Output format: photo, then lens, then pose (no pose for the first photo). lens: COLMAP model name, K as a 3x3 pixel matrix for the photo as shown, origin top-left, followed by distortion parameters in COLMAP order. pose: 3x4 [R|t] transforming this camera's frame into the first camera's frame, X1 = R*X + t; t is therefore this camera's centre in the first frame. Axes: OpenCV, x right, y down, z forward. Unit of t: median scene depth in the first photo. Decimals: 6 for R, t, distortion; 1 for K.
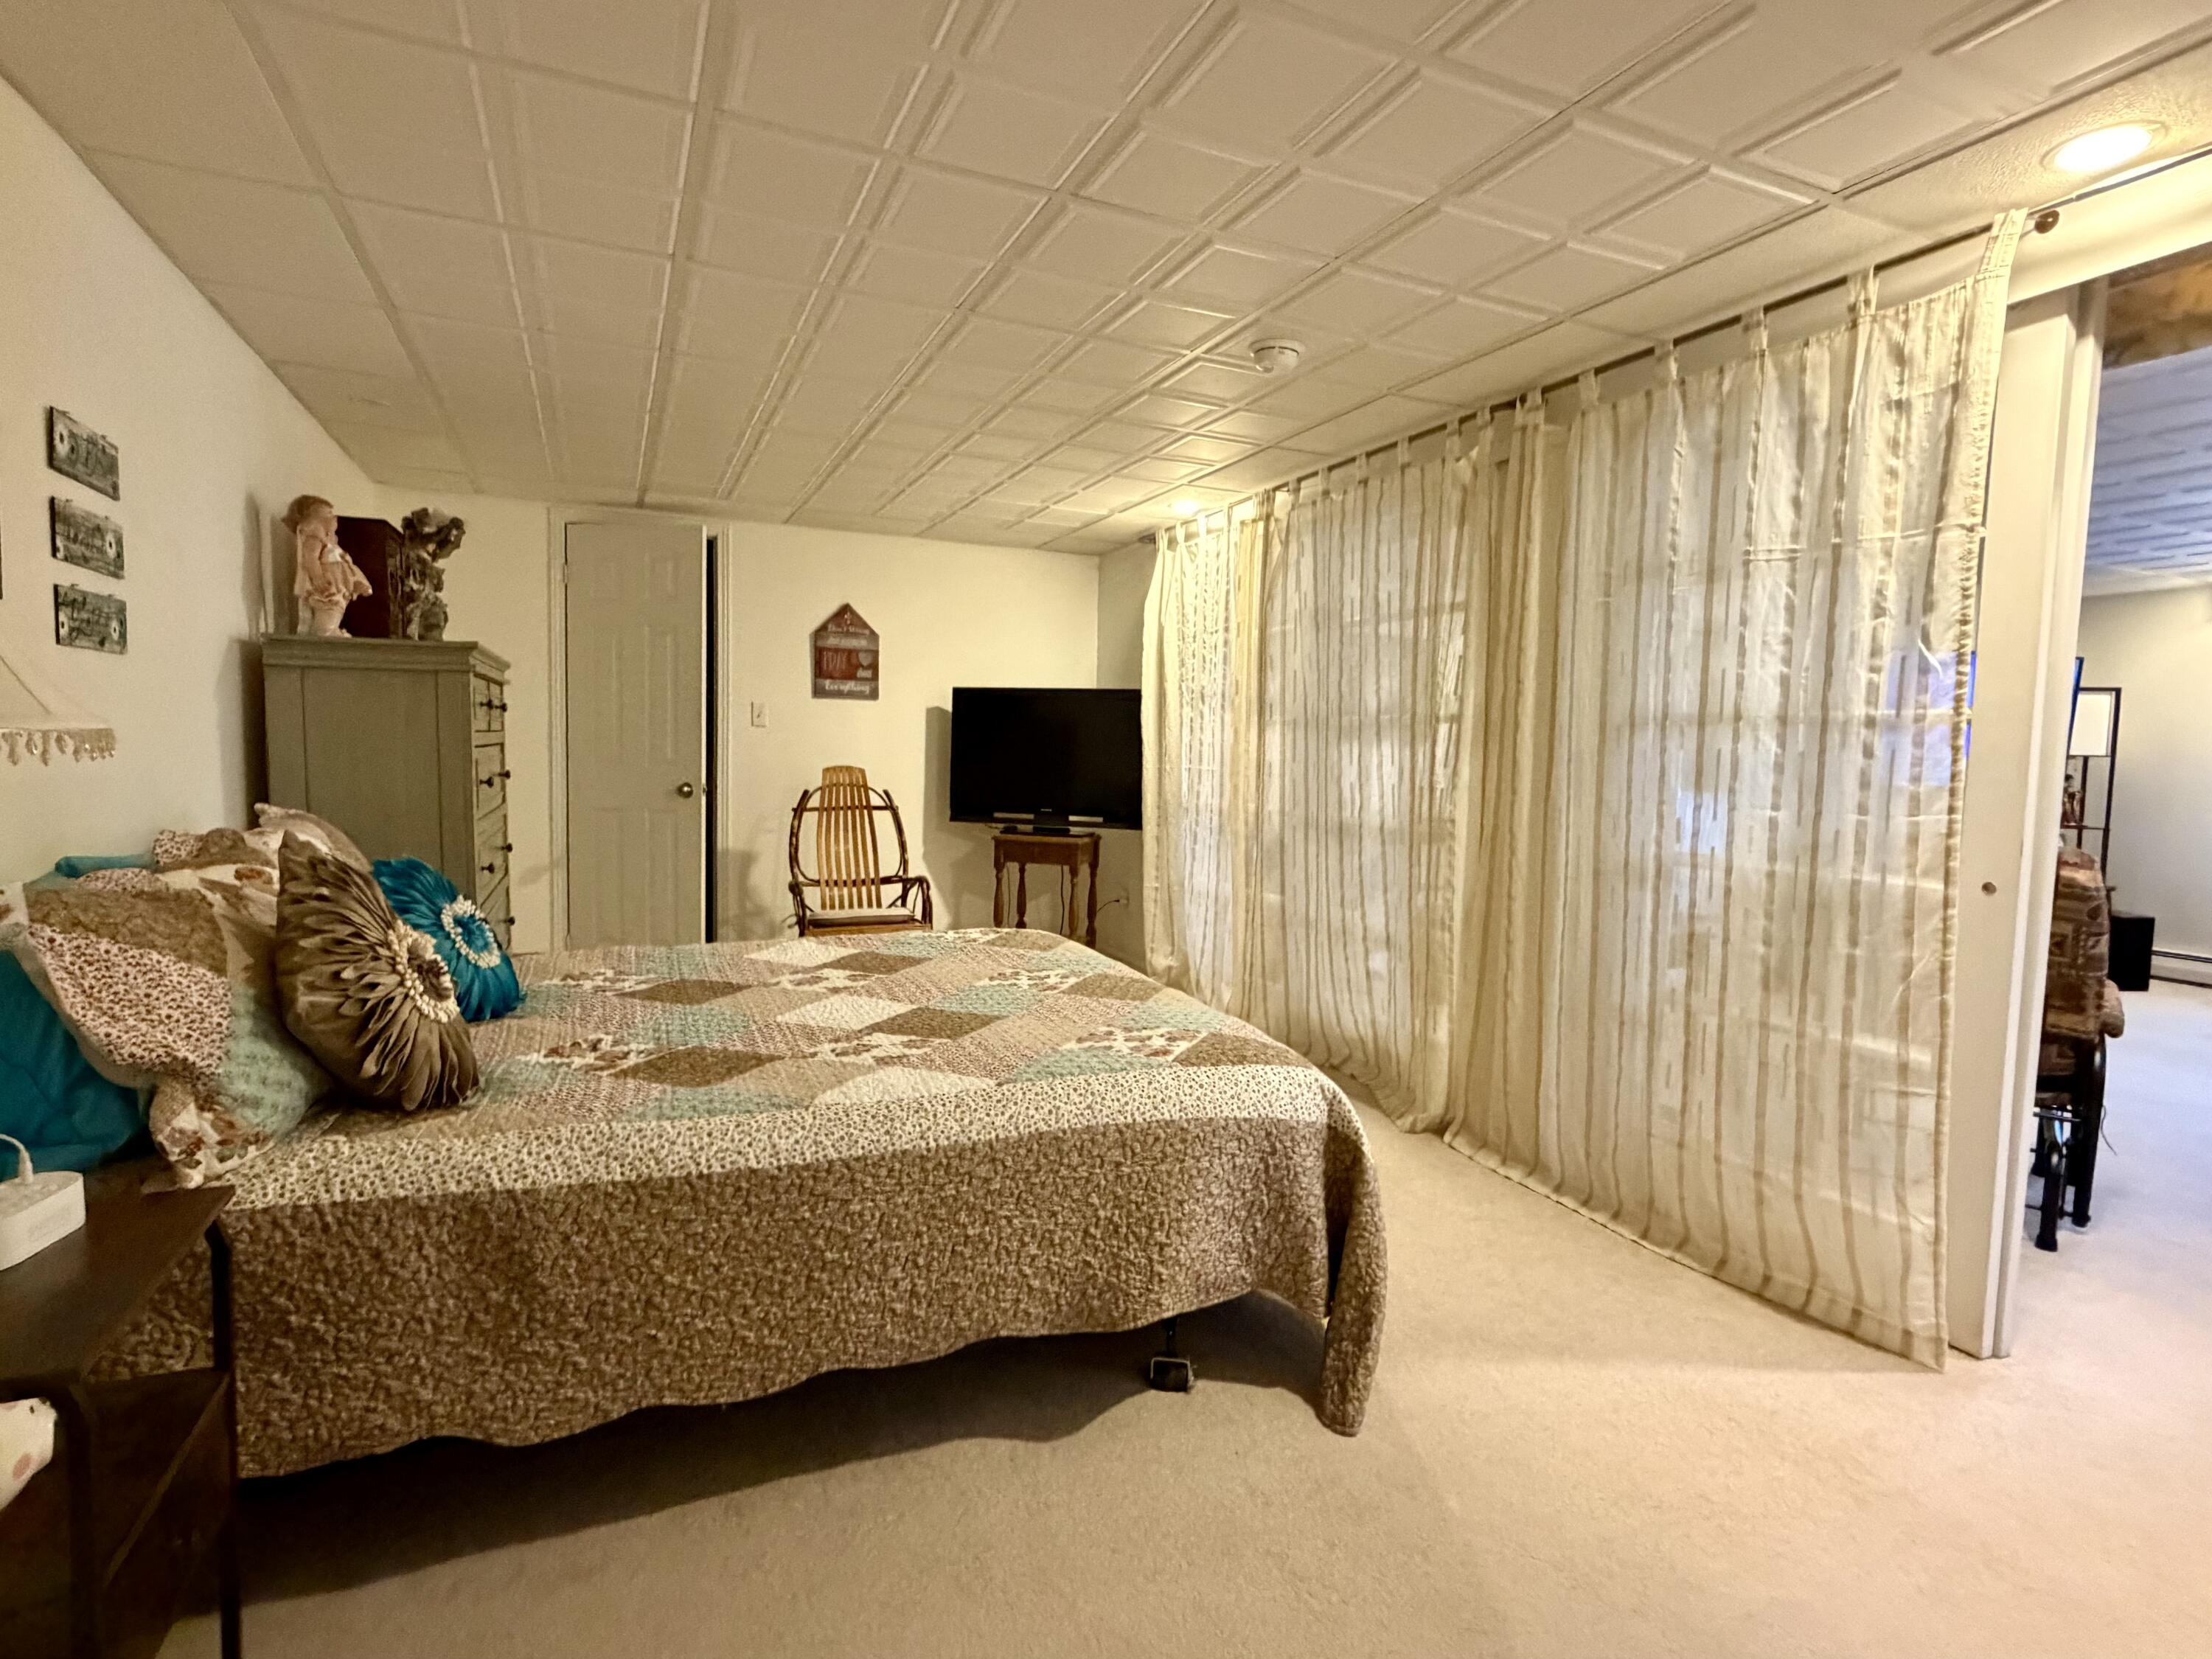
lens RADIAL K [[1115.3, 0, 1096.3], [0, 1115.3, 829.3], [0, 0, 1]] dist [0.003659, 0.000286]
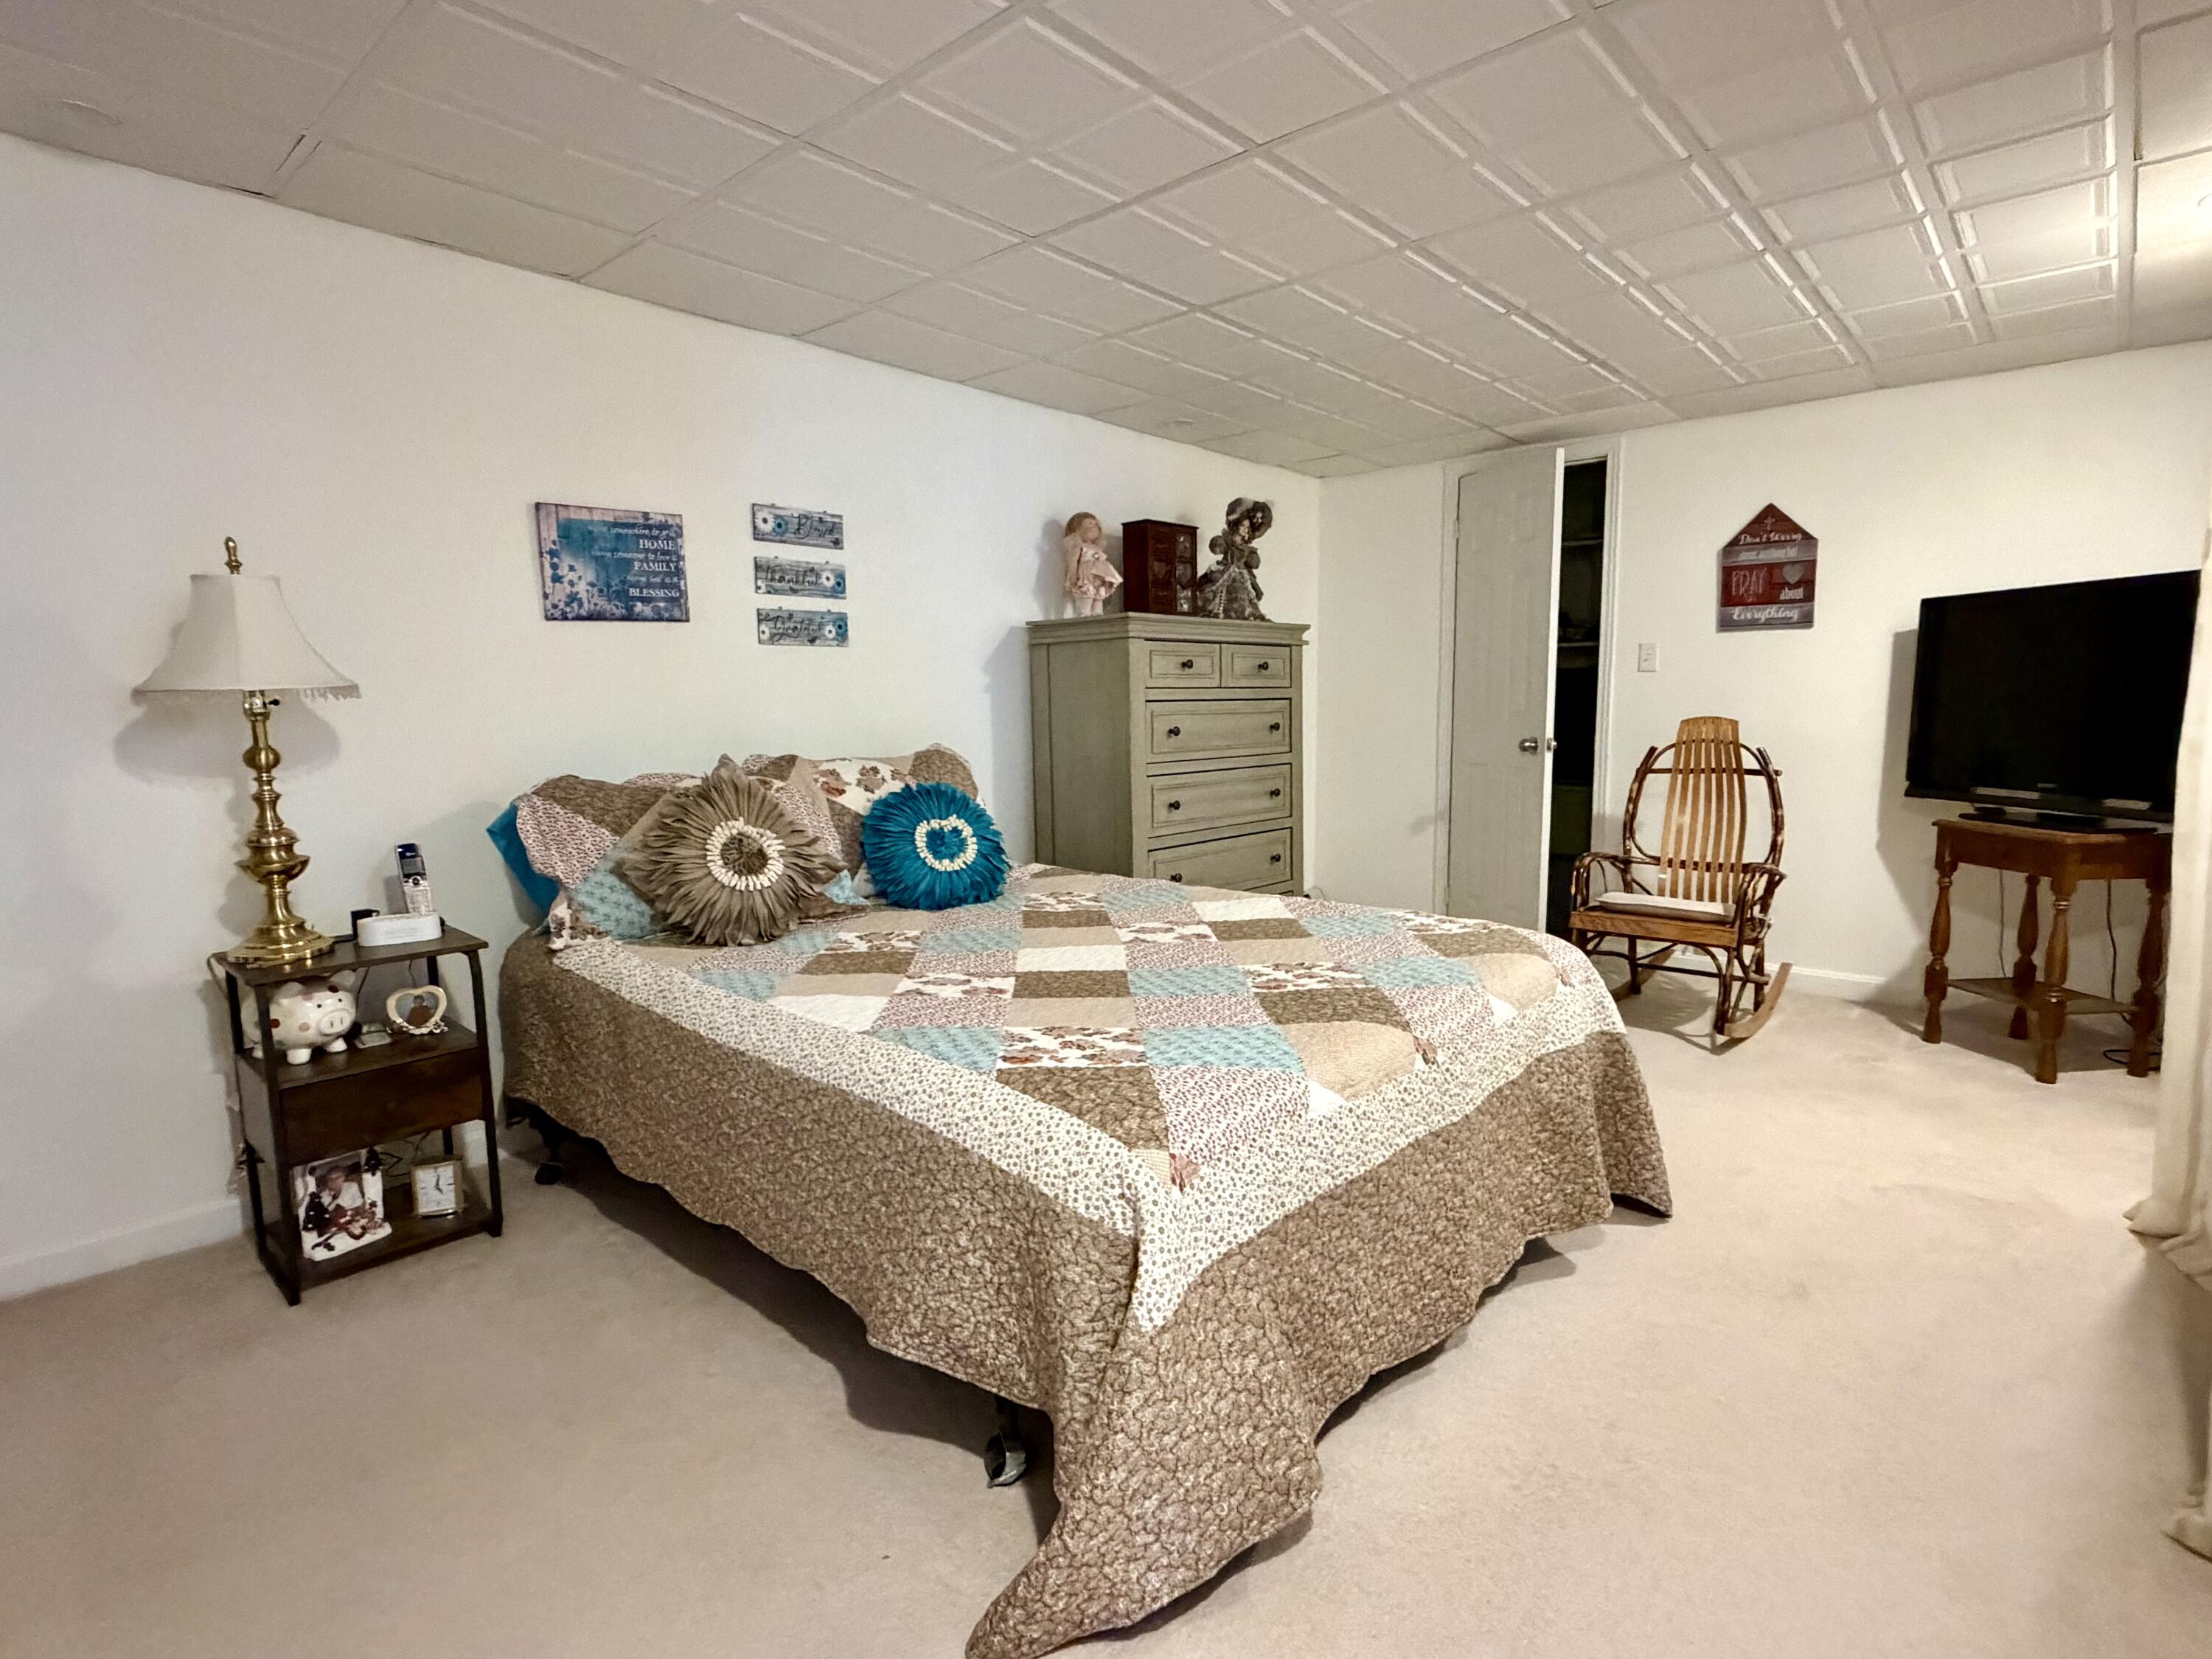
lens RADIAL K [[1115.3, 0, 1099.5], [0, 1115.3, 836.2], [0, 0, 1]] dist [0.003659, 0.000286]
pose [[0.416324, 0.084436, -0.905287, 0.318688], [-0.049459, 0.996307, 0.070181, -0.007251], [0.907870, 0.015557, 0.418963, 0.287533]]
